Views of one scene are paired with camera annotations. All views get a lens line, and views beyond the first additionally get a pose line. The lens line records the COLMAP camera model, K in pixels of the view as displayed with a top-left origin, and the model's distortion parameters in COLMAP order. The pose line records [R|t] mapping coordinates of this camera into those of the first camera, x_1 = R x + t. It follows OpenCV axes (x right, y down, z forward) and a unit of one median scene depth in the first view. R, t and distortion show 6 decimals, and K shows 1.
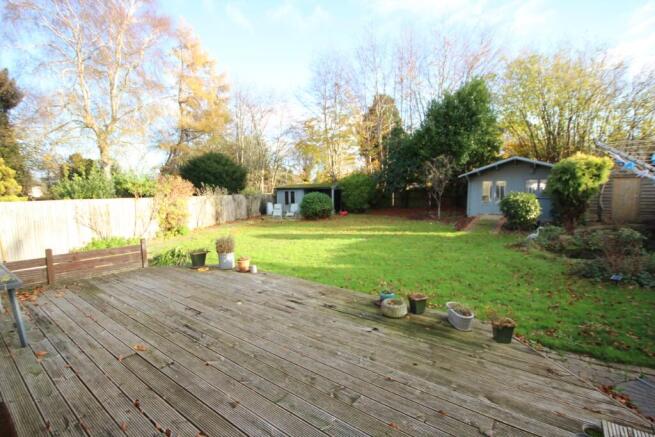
lens RADIAL K [[301.4, 0, 326.9], [0, 301.4, 221.3], [0, 0, 1]] dist [-0.008792, -0.000309]
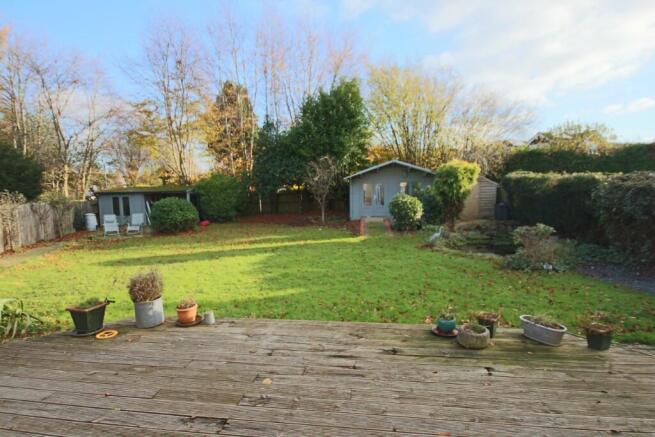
lens RADIAL K [[336.8, 0, 327.5], [0, 336.8, 218.5], [0, 0, 1]] dist [-0.005747, -0.000390]
pose [[0.875002, -0.044945, 0.482029, -0.145601], [0.059307, 0.998133, -0.014588, -0.011002], [-0.480473, 0.041352, 0.876034, 0.098949]]
